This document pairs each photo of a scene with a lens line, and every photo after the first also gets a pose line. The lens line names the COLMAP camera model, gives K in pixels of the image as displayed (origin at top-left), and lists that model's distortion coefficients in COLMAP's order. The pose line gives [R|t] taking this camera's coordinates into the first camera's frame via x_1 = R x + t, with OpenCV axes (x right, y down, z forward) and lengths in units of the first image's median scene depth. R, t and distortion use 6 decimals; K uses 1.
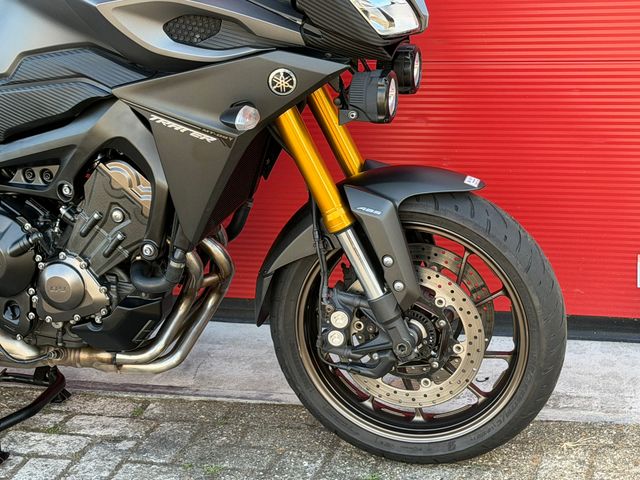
lens RADIAL K [[1445.9, 0, 323.5], [0, 1445.9, 250.1], [0, 0, 1]] dist [0.123905, 0.250745]
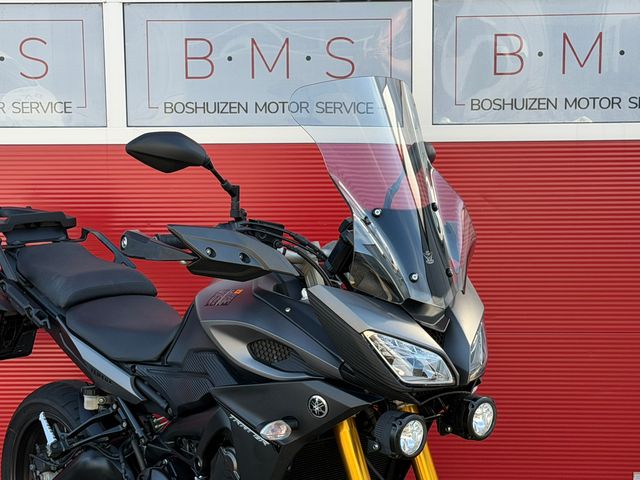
lens RADIAL K [[1425.7, 0, 318.9], [0, 1425.7, 255.6], [0, 0, 1]] dist [0.127005, 0.048942]
pose [[0.840903, 0.123222, -0.526971, 0.520775], [-0.220605, 0.967208, -0.125863, -0.080353], [0.494182, 0.222091, 0.840512, -0.010777]]
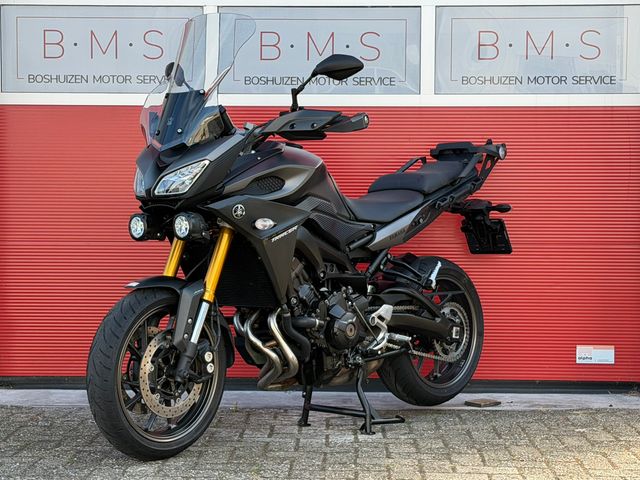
lens RADIAL K [[1425.7, 0, 318.9], [0, 1425.7, 255.6], [0, 0, 1]] dist [0.127005, 0.048942]
pose [[0.847860, 0.084618, -0.523425, 0.819539], [-0.230975, 0.947537, -0.220960, 0.334971], [0.477268, 0.308242, 0.822923, -0.510402]]
